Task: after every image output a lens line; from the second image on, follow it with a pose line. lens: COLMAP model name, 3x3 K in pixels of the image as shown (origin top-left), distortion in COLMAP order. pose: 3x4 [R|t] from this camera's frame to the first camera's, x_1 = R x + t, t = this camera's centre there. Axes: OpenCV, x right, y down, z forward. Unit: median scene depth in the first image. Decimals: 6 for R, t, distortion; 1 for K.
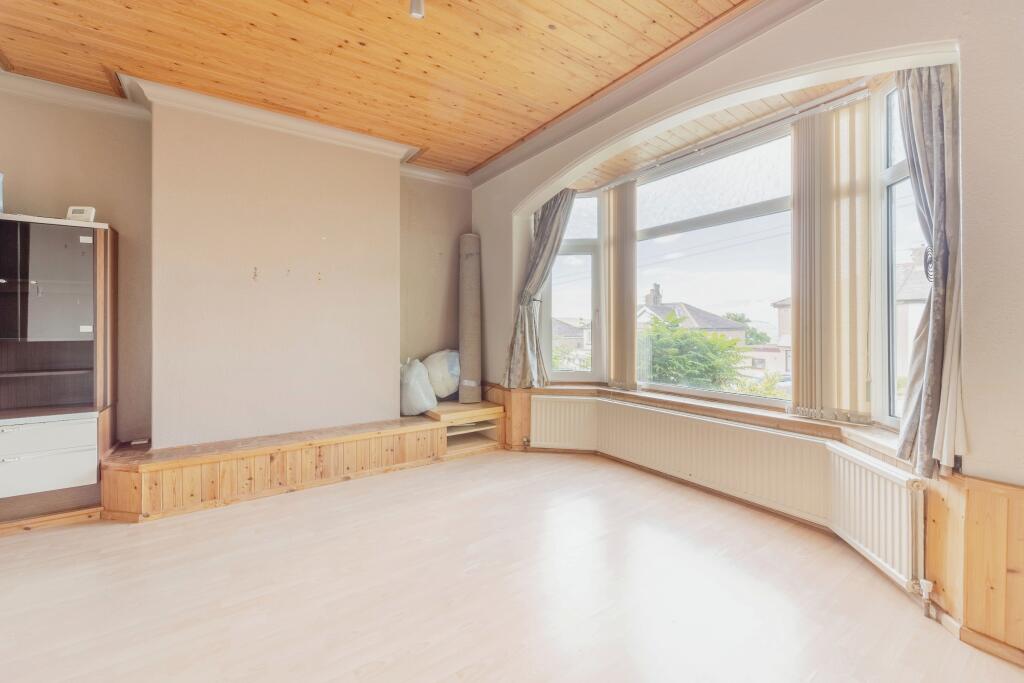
lens RADIAL K [[412.2, 0, 516.3], [0, 412.2, 322.8], [0, 0, 1]] dist [-0.001256, -0.000021]
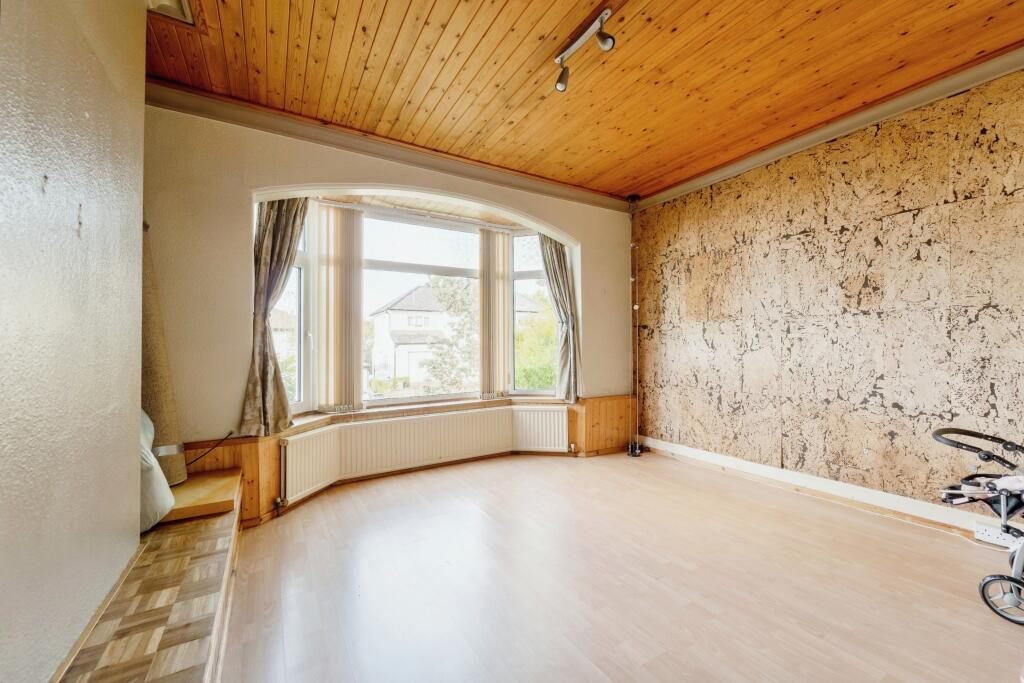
lens RADIAL K [[412.2, 0, 514.2], [0, 412.2, 342.6], [0, 0, 1]] dist [-0.001256, -0.000021]
pose [[0.066219, 0.003418, 0.997799, -0.904925], [0.000433, 0.999994, -0.003454, -0.004964], [-0.997805, 0.000661, 0.066218, 0.661594]]
